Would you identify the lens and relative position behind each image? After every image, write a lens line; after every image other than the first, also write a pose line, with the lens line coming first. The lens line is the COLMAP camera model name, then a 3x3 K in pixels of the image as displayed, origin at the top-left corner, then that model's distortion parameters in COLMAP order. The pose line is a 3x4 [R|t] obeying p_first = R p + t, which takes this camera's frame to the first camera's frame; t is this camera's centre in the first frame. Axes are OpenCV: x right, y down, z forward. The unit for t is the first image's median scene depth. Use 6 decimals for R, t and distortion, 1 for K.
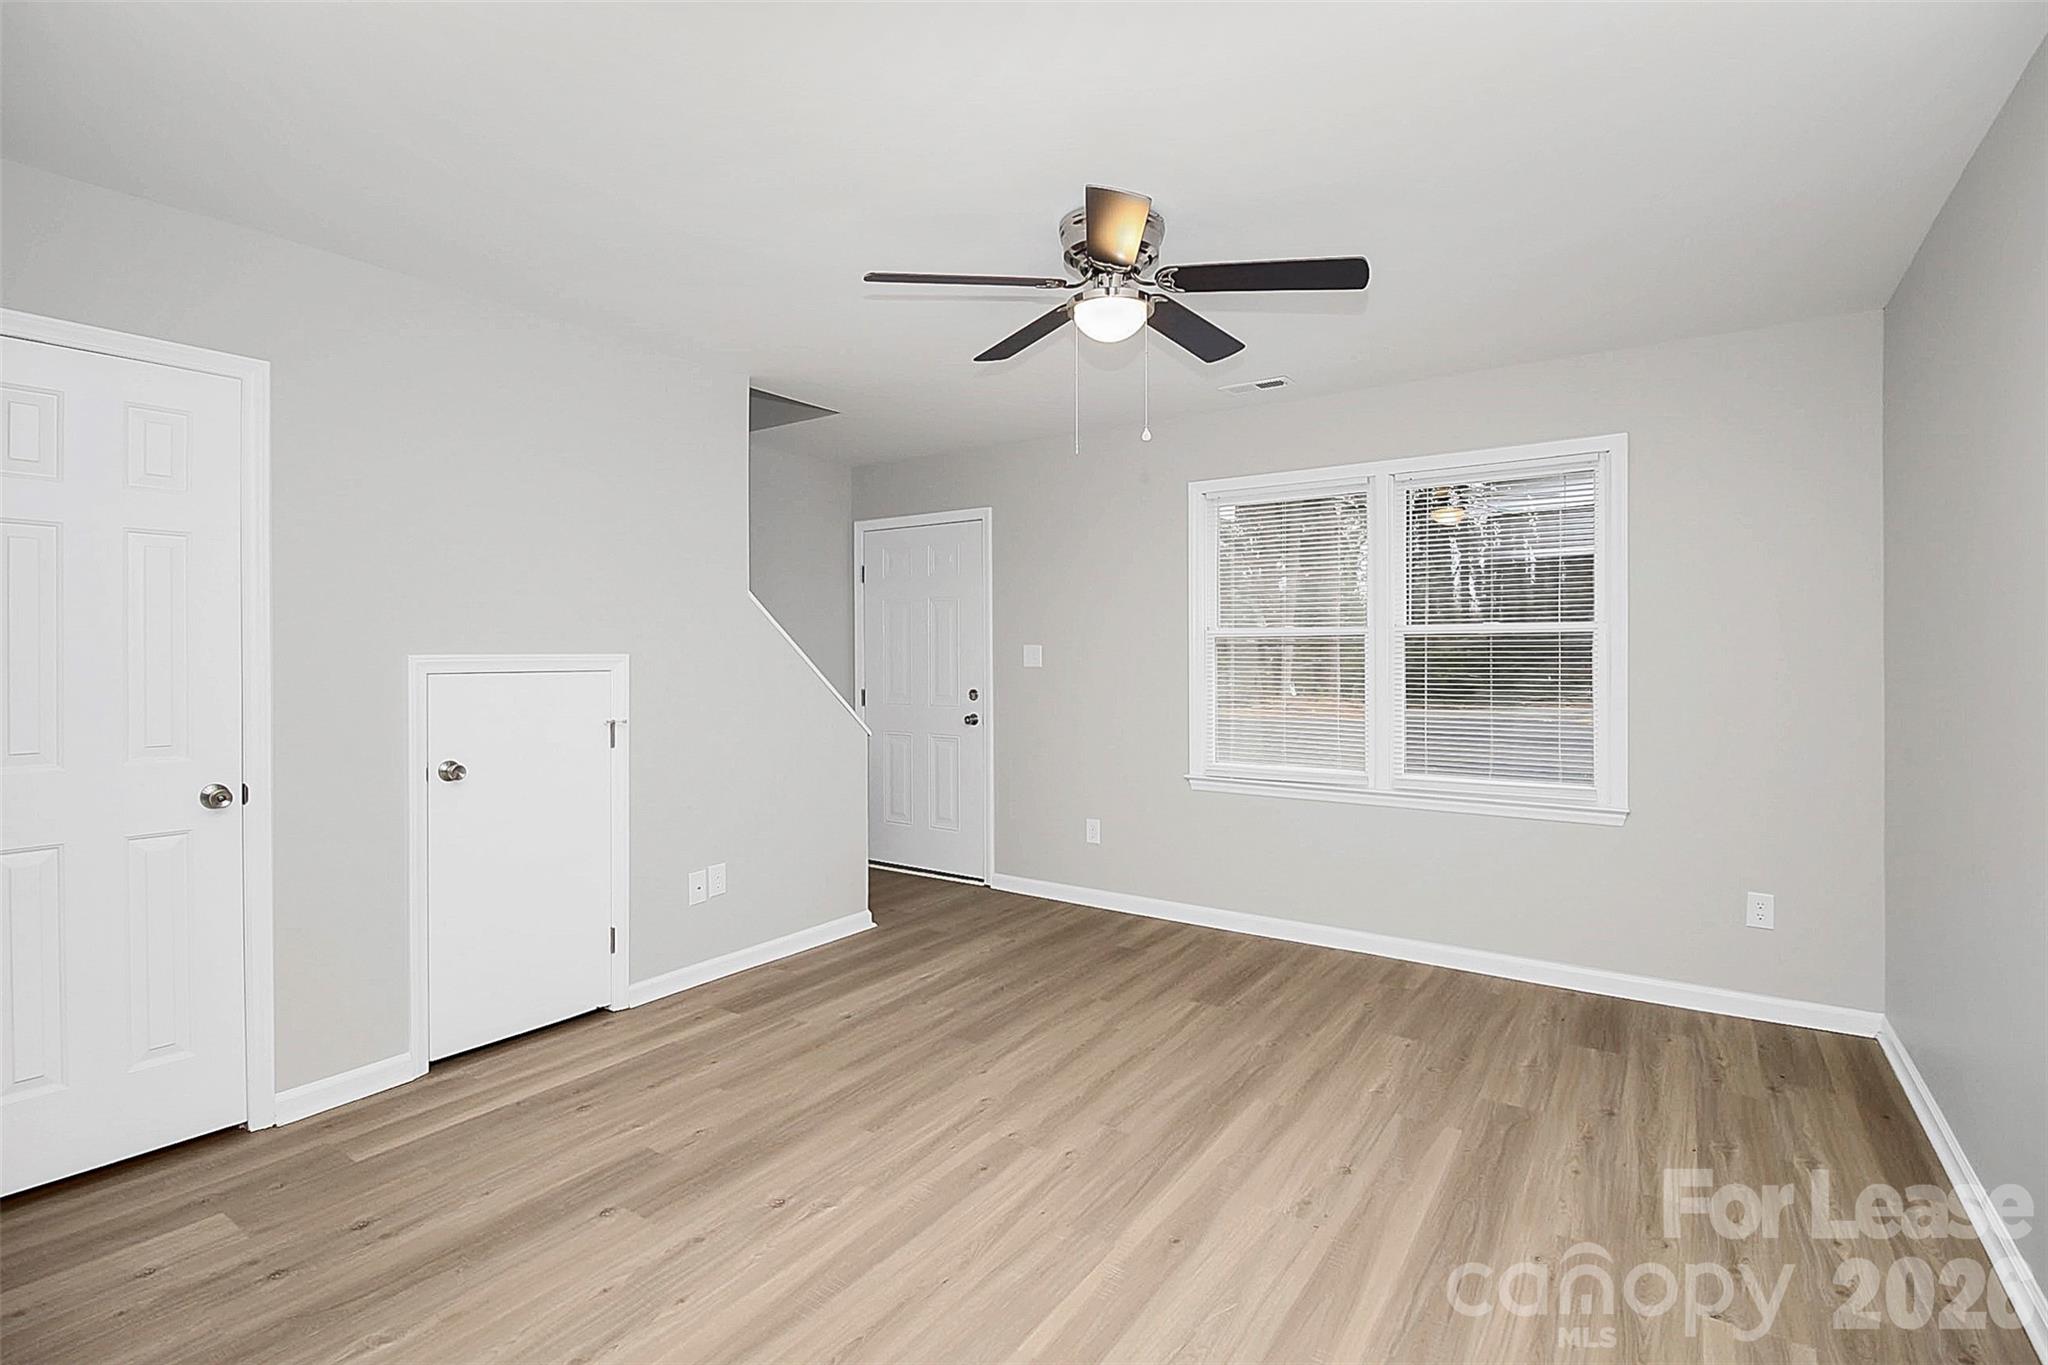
lens RADIAL K [[959.3, 0, 1022.3], [0, 959.3, 645.1], [0, 0, 1]] dist [0.001778, -0.008671]
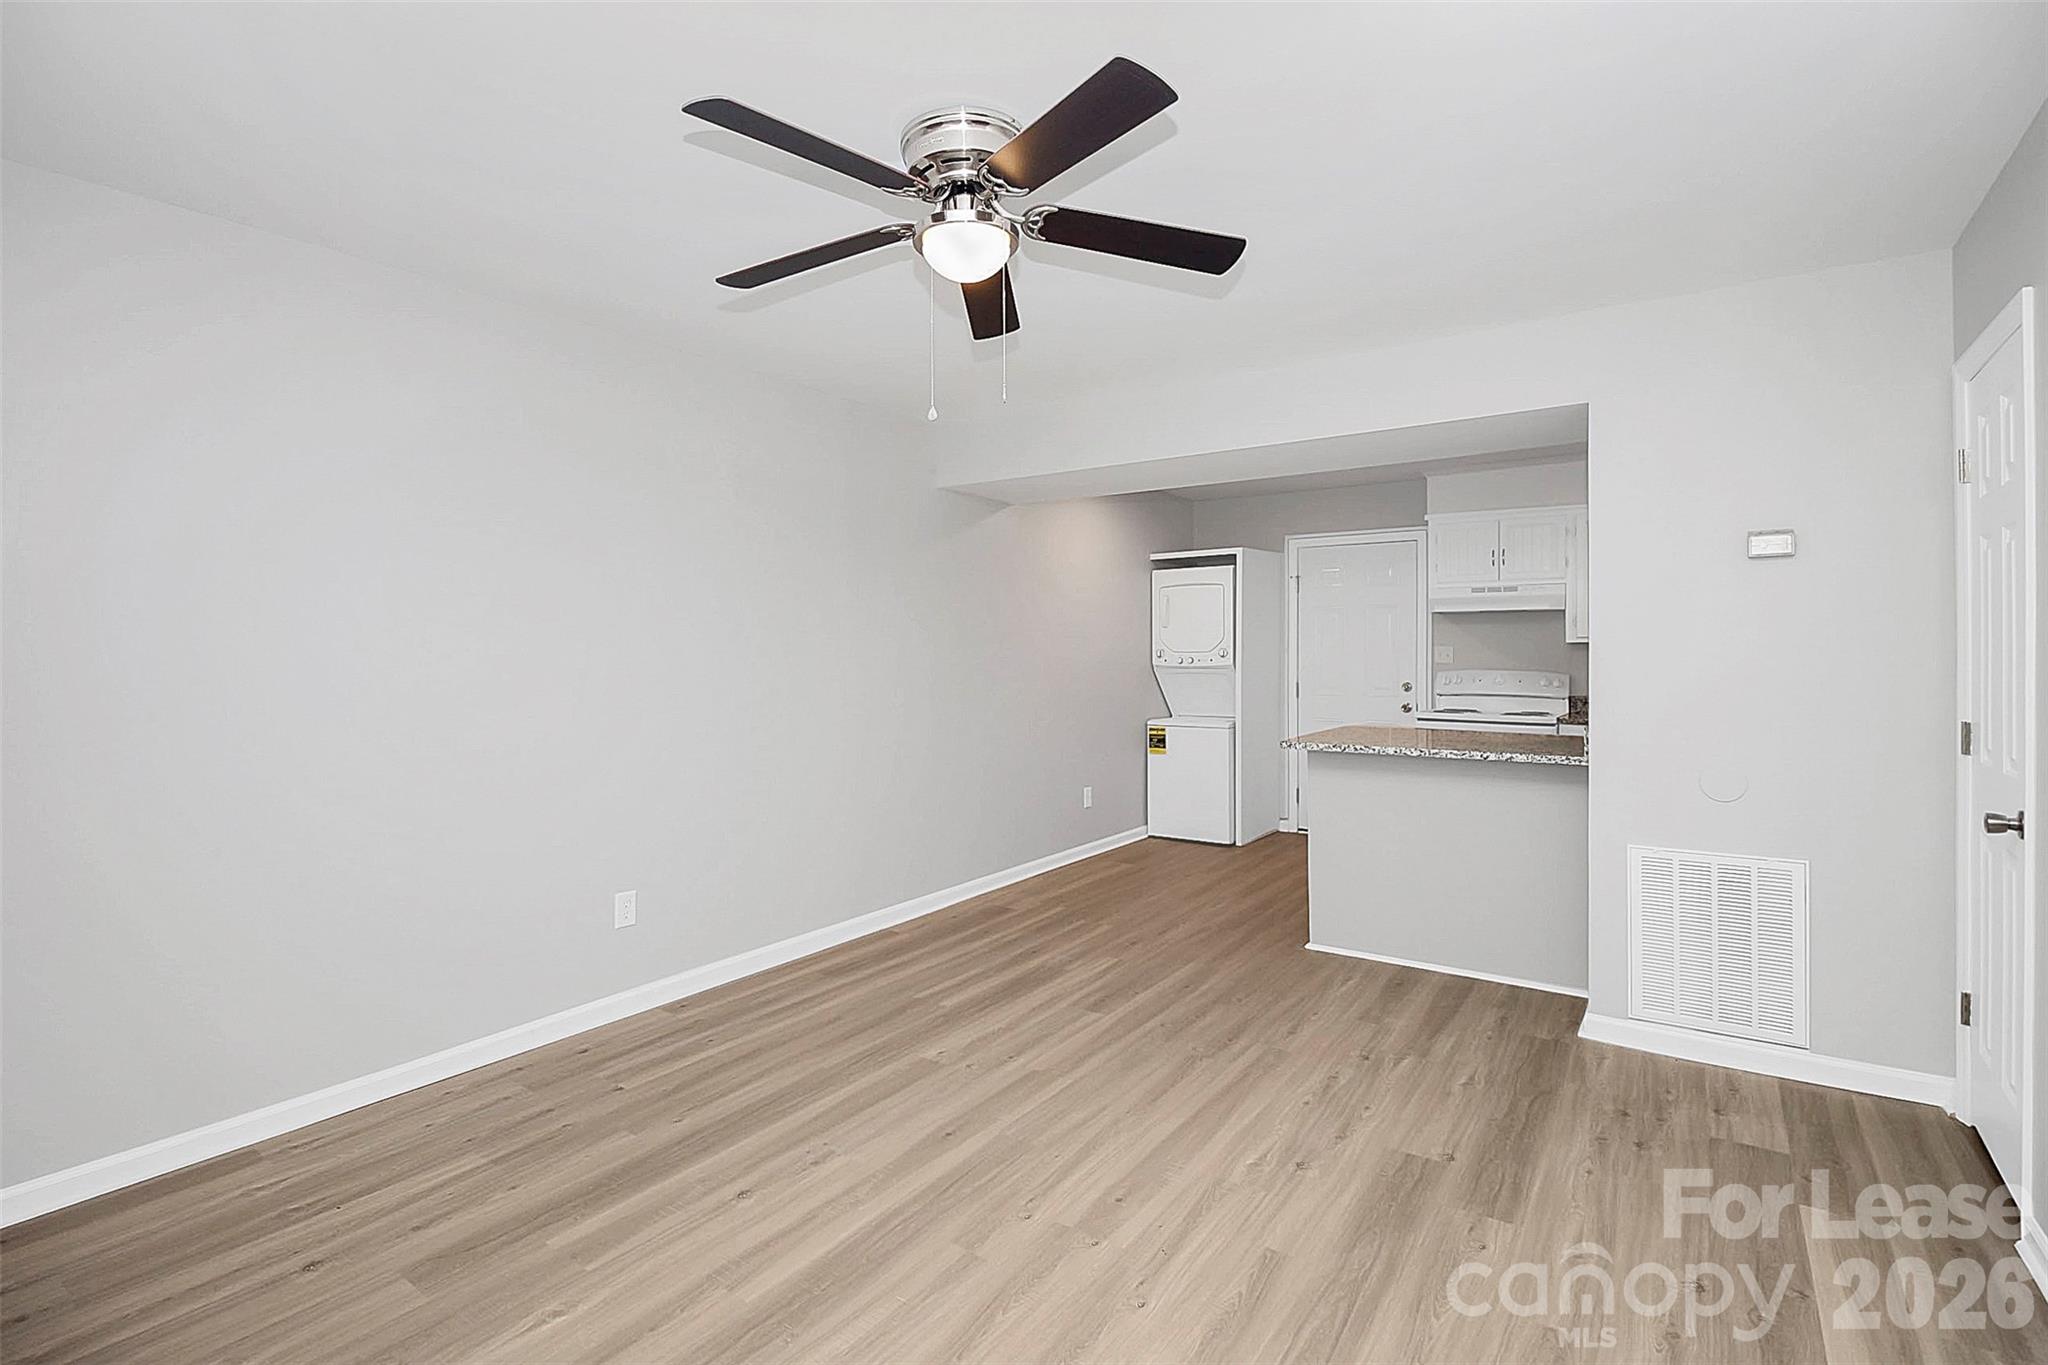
lens RADIAL K [[959.3, 0, 1022.3], [0, 959.3, 645.1], [0, 0, 1]] dist [0.001778, -0.008671]
pose [[-0.999919, 0.001174, 0.012692, 0.031394], [0.001020, 0.999926, -0.012140, 0.005543], [-0.012705, -0.012126, -0.999846, 1.411404]]
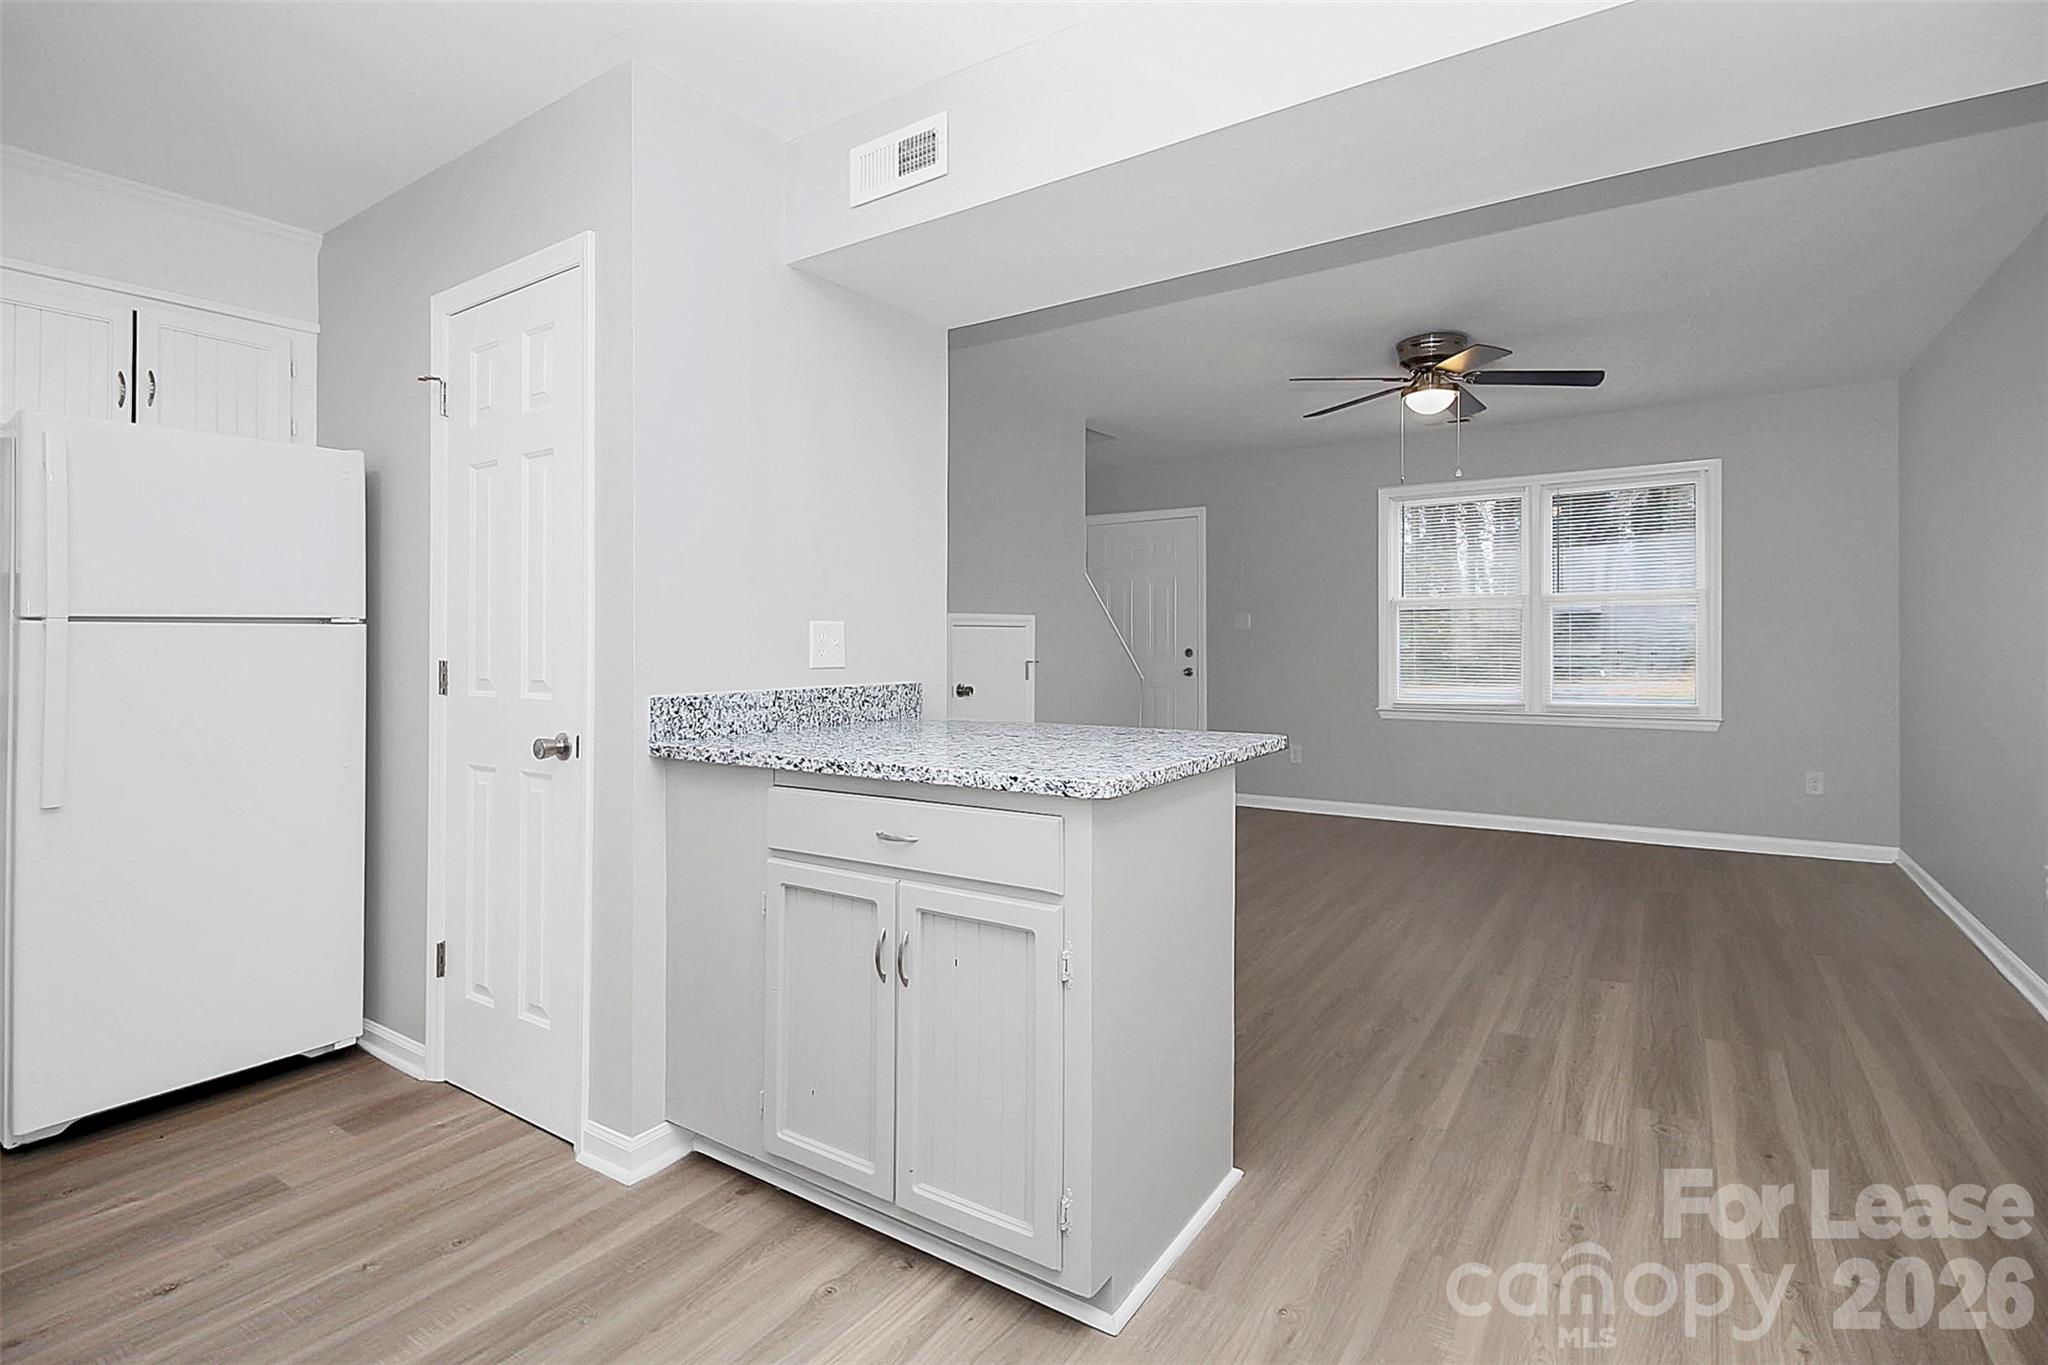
lens RADIAL K [[960.1, 0, 1020.7], [0, 960.1, 629.4], [0, 0, 1]] dist [0.000287, -0.011798]
pose [[0.999937, -0.008687, 0.007109, -0.463316], [0.008712, 0.999956, -0.003539, 0.037147], [-0.007078, 0.003600, 0.999968, -0.464724]]
